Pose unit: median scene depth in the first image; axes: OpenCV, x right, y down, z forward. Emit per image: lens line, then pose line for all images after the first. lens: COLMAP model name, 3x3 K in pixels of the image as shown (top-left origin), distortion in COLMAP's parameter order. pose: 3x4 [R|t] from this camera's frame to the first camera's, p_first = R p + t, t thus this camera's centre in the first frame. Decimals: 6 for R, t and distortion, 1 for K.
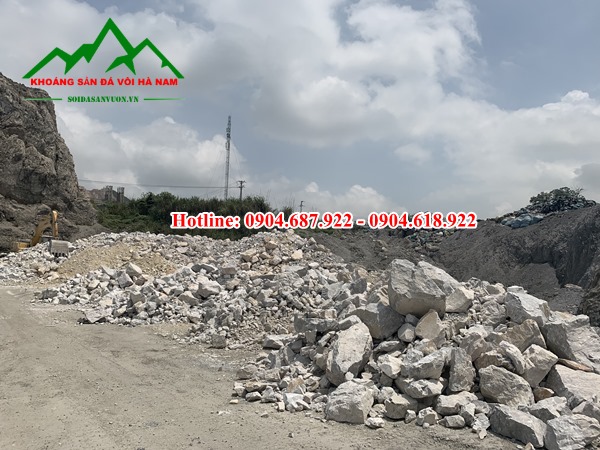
lens RADIAL K [[468.5, 0, 298.6], [0, 468.5, 215.0], [0, 0, 1]] dist [0.018622, -0.002774]
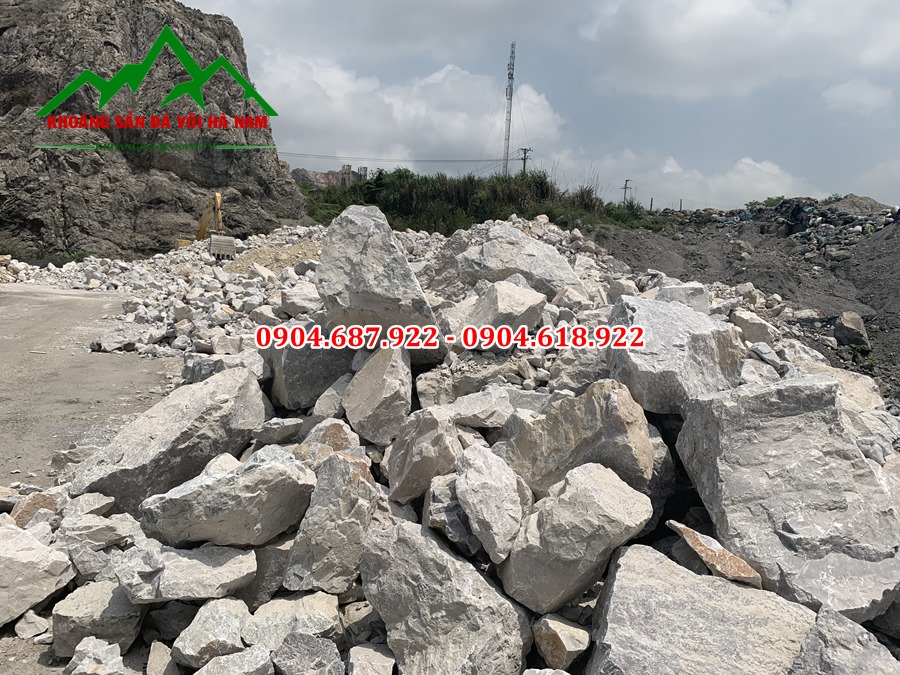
lens RADIAL K [[702.7, 0, 447.9], [0, 702.7, 322.5], [0, 0, 1]] dist [0.018622, -0.002774]
pose [[0.963968, 0.034790, -0.263734, 0.076661], [0.007495, 0.987466, 0.157653, 0.017534], [0.265913, -0.153949, 0.951625, 0.084614]]
